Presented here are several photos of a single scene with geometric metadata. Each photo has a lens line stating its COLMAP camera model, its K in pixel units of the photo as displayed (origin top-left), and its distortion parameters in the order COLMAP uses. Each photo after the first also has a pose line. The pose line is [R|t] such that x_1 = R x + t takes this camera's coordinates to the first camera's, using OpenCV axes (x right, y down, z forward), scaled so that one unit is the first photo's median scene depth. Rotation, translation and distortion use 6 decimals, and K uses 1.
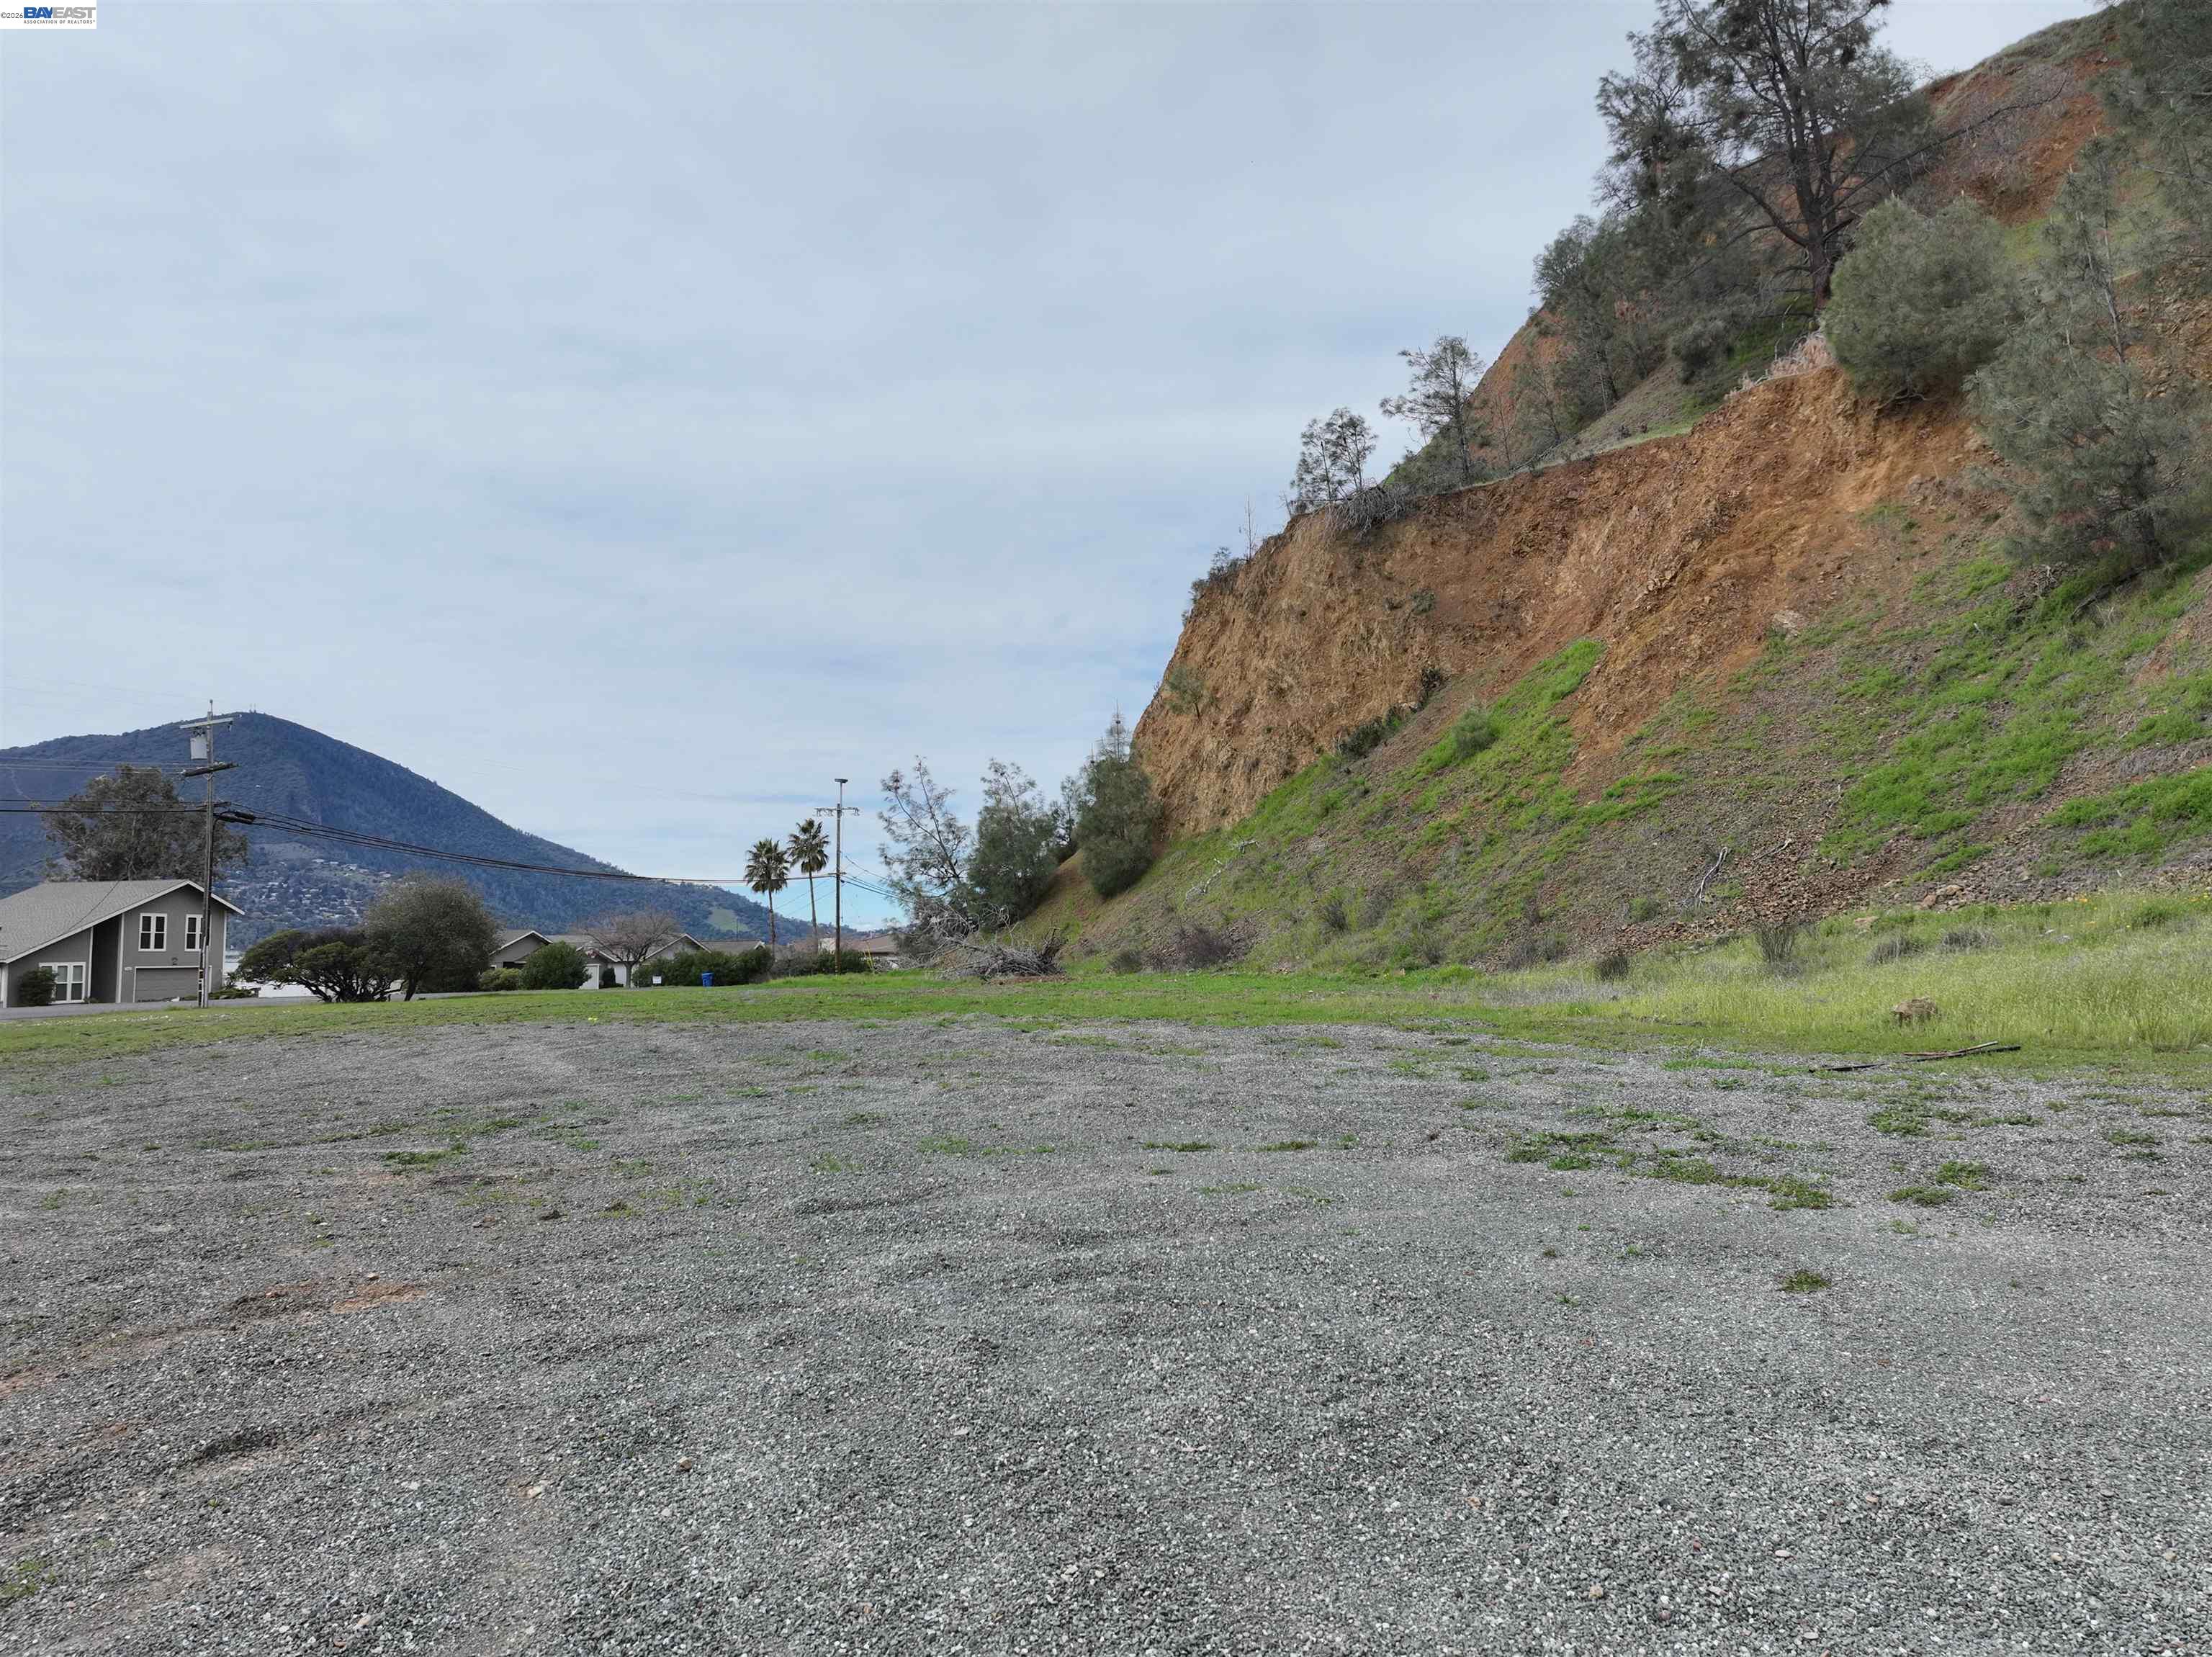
lens RADIAL K [[1559.0, 0, 1104.4], [0, 1559.0, 828.8], [0, 0, 1]] dist [0.004323, -0.007381]
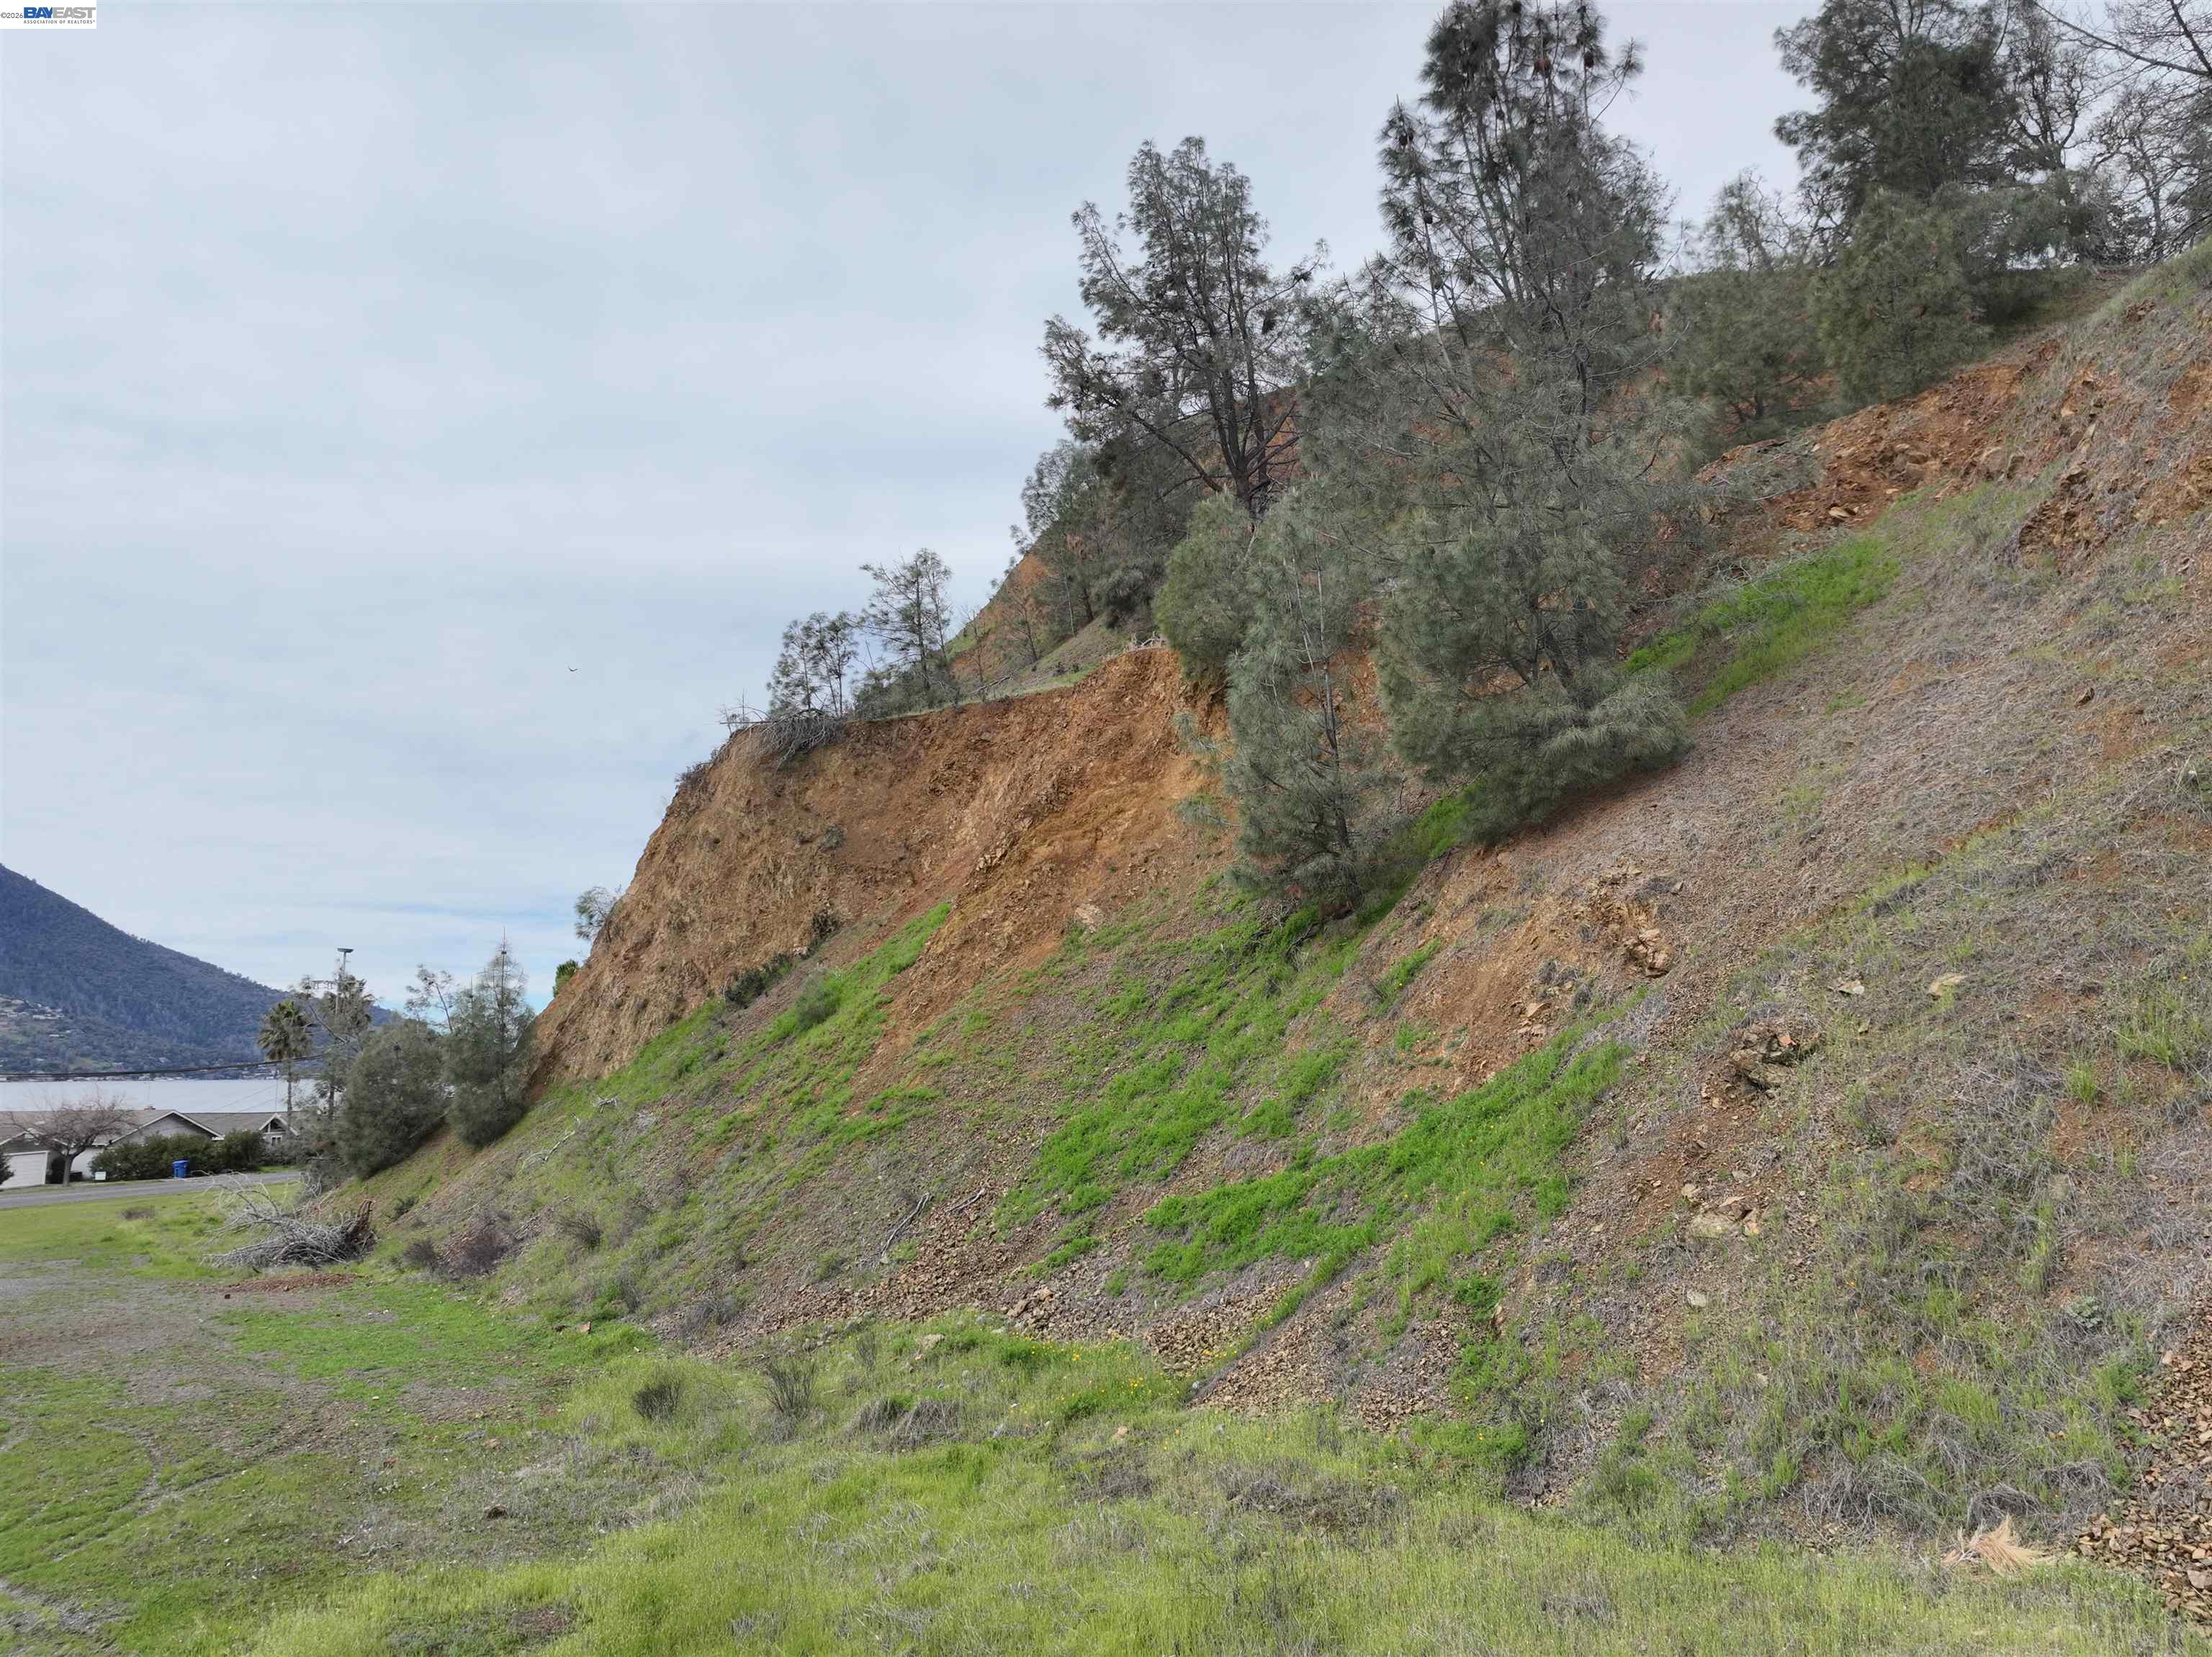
lens RADIAL K [[1559.0, 0, 1111.0], [0, 1559.0, 829.3], [0, 0, 1]] dist [0.004323, -0.007381]
pose [[0.981302, 0.034440, 0.189369, 0.194400], [-0.020300, 0.996893, -0.076106, -0.082899], [-0.191401, 0.070839, 0.978952, 0.027080]]
